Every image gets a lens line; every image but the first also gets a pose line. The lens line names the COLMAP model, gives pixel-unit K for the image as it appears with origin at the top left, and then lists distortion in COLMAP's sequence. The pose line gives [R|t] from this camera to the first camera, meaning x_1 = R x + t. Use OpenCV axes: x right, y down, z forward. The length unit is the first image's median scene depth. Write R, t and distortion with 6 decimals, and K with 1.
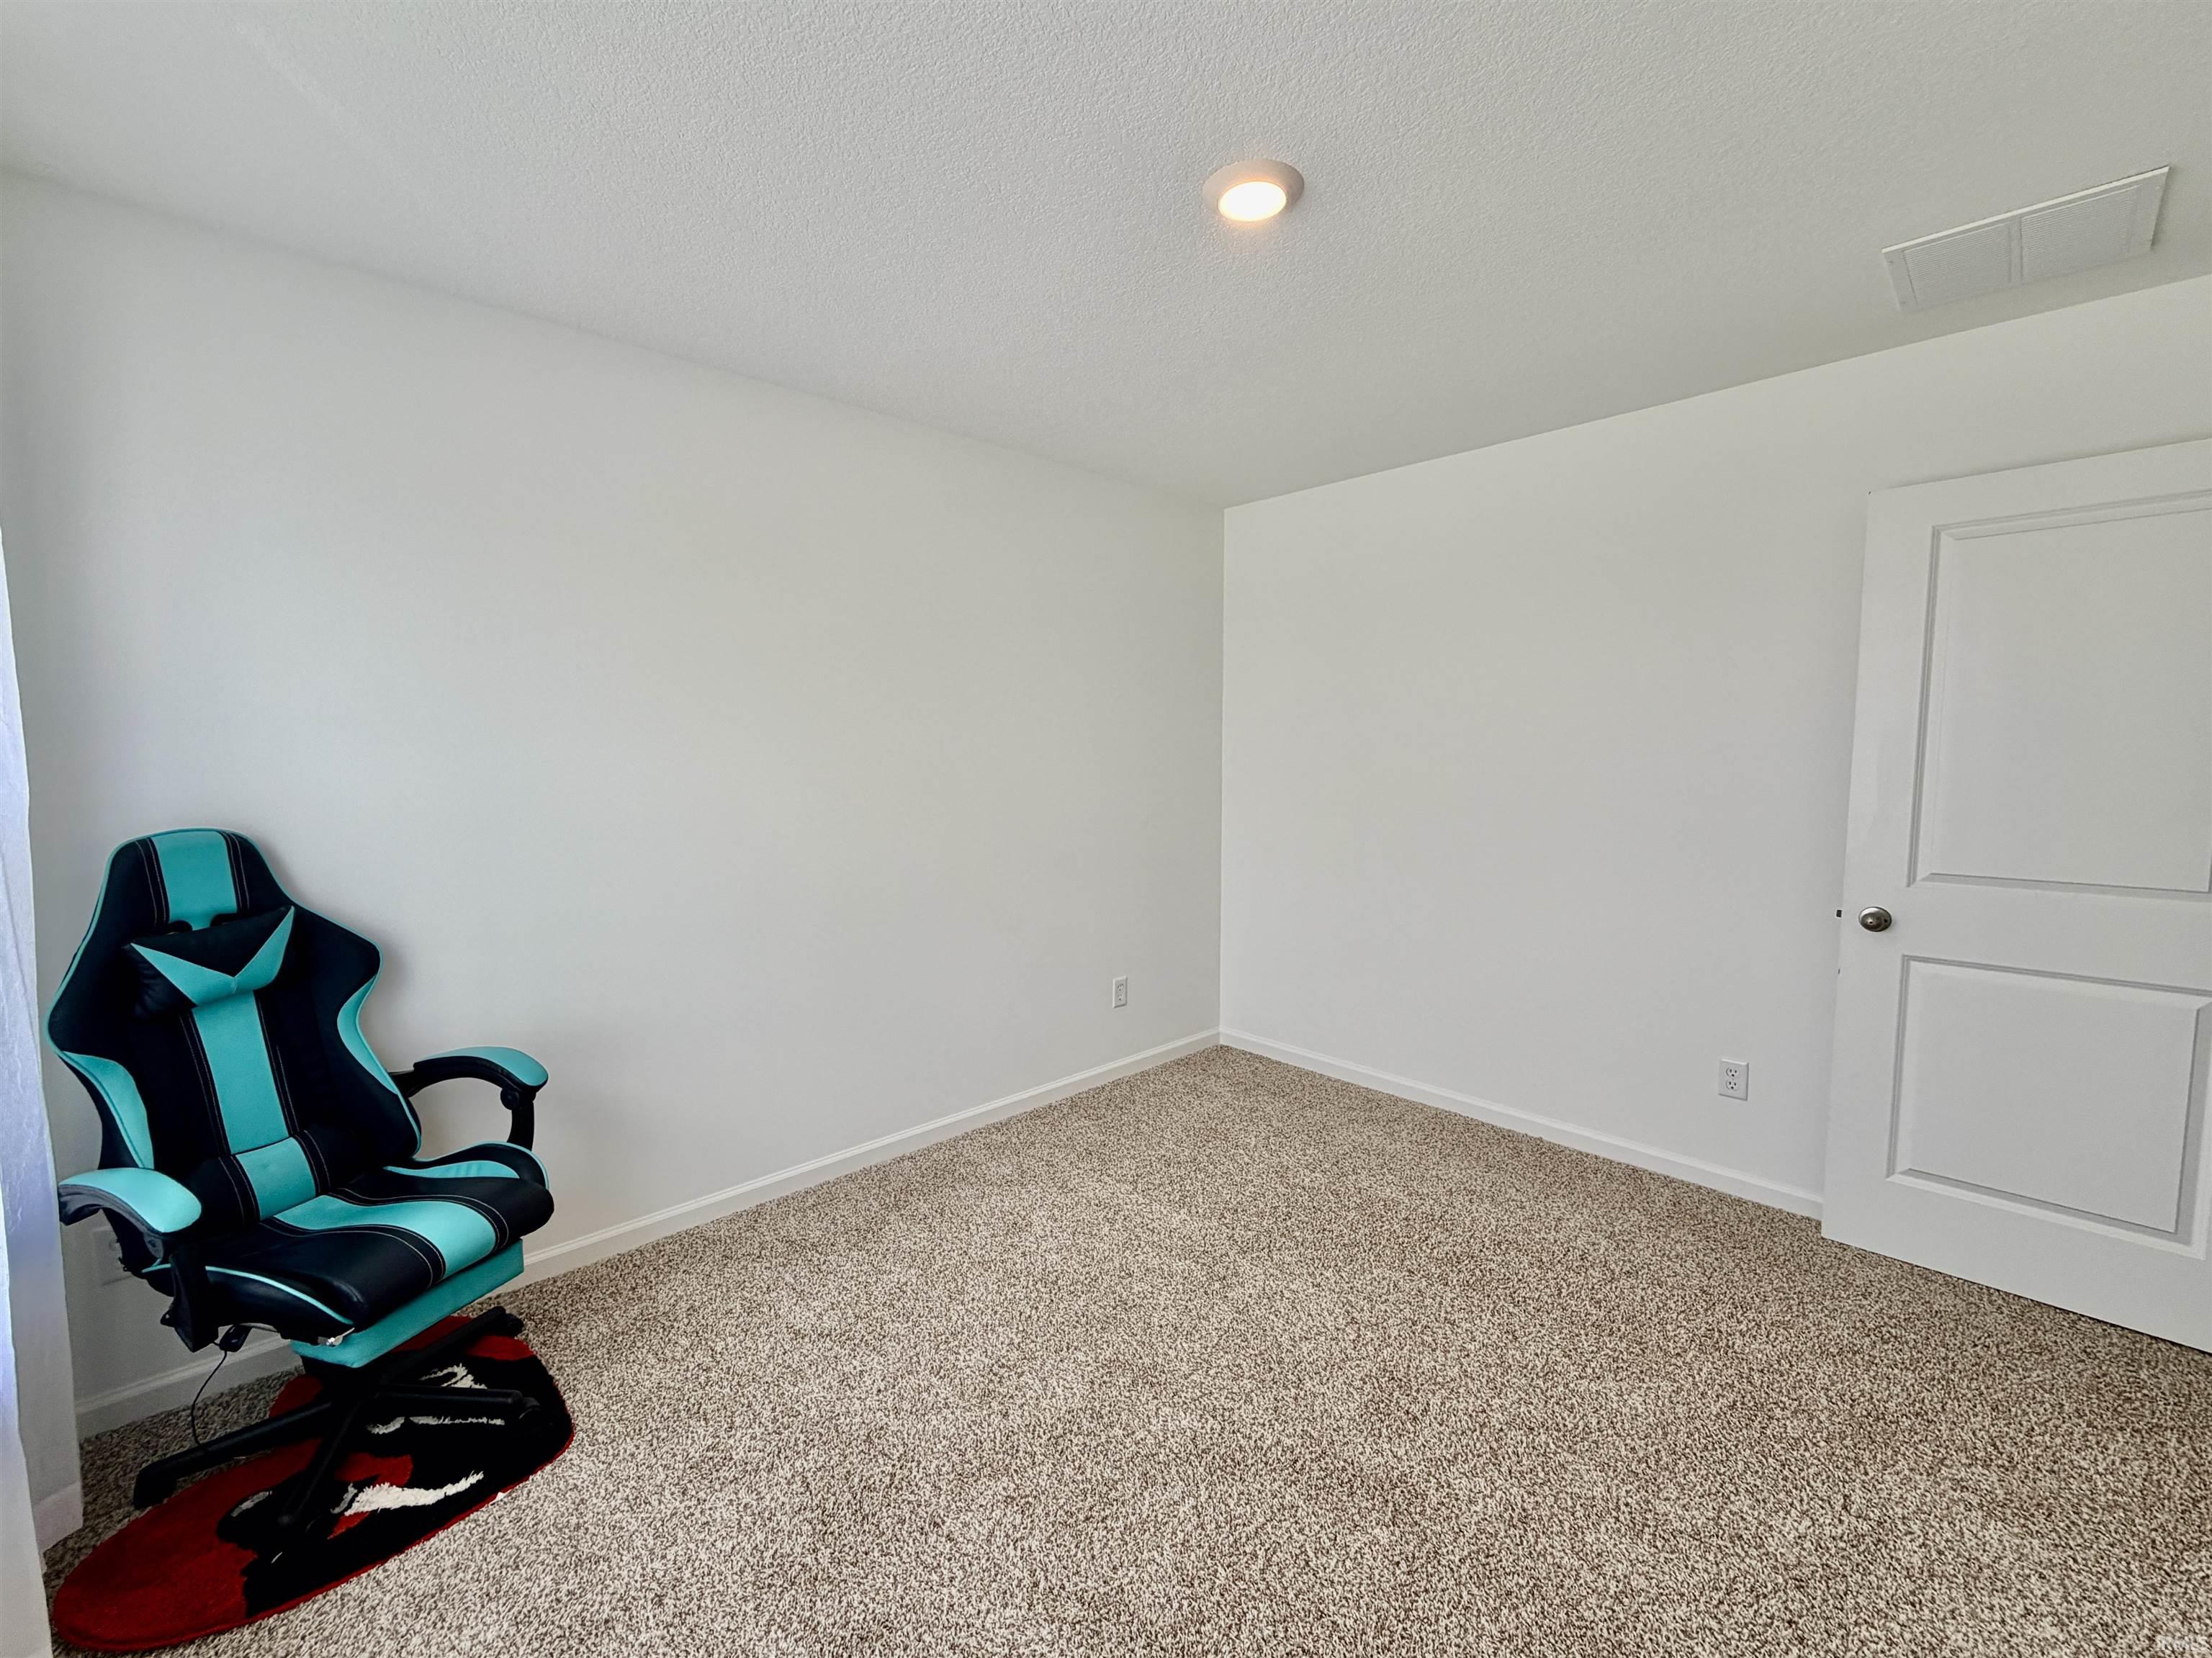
lens RADIAL K [[883.6, 0, 1105.2], [0, 883.6, 832.4], [0, 0, 1]] dist [0.001292, -0.000574]
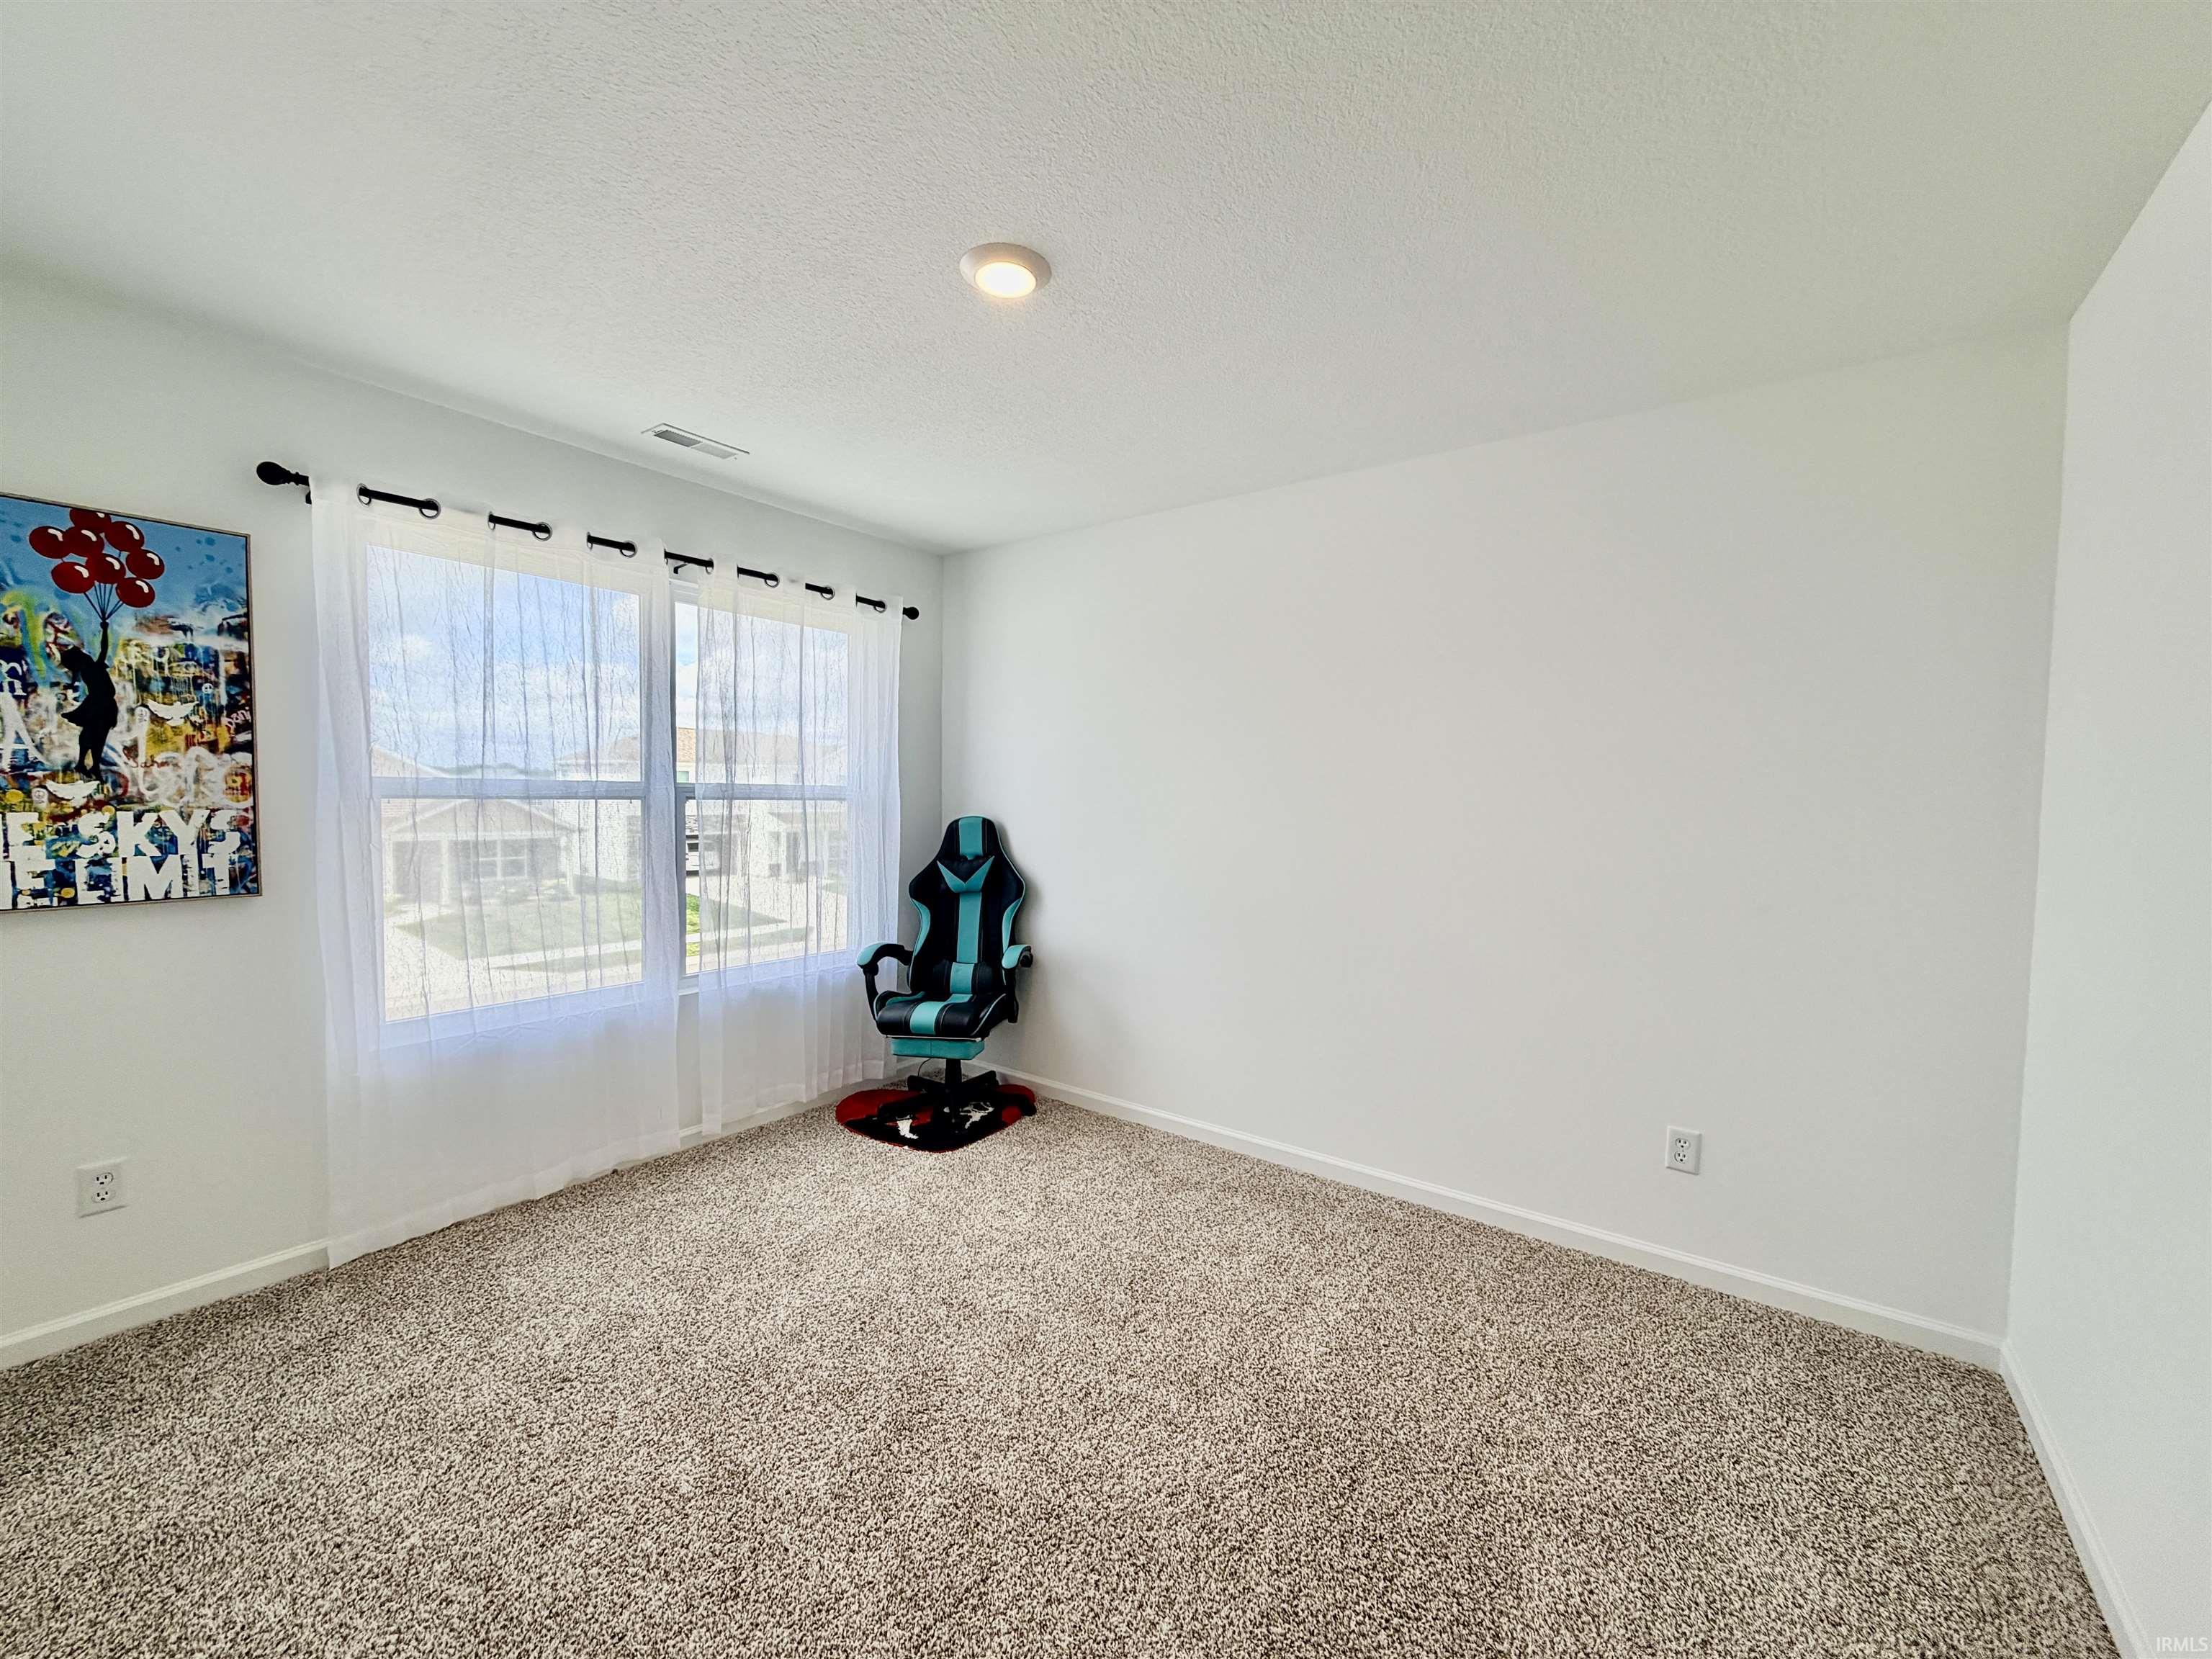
lens RADIAL K [[883.7, 0, 1105.2], [0, 883.7, 832.9], [0, 0, 1]] dist [0.001292, -0.000574]
pose [[0.194101, 0.064591, -0.978853, 1.090645], [-0.099727, 0.993960, 0.045813, -0.087941], [0.975899, 0.088726, 0.199370, 0.786052]]
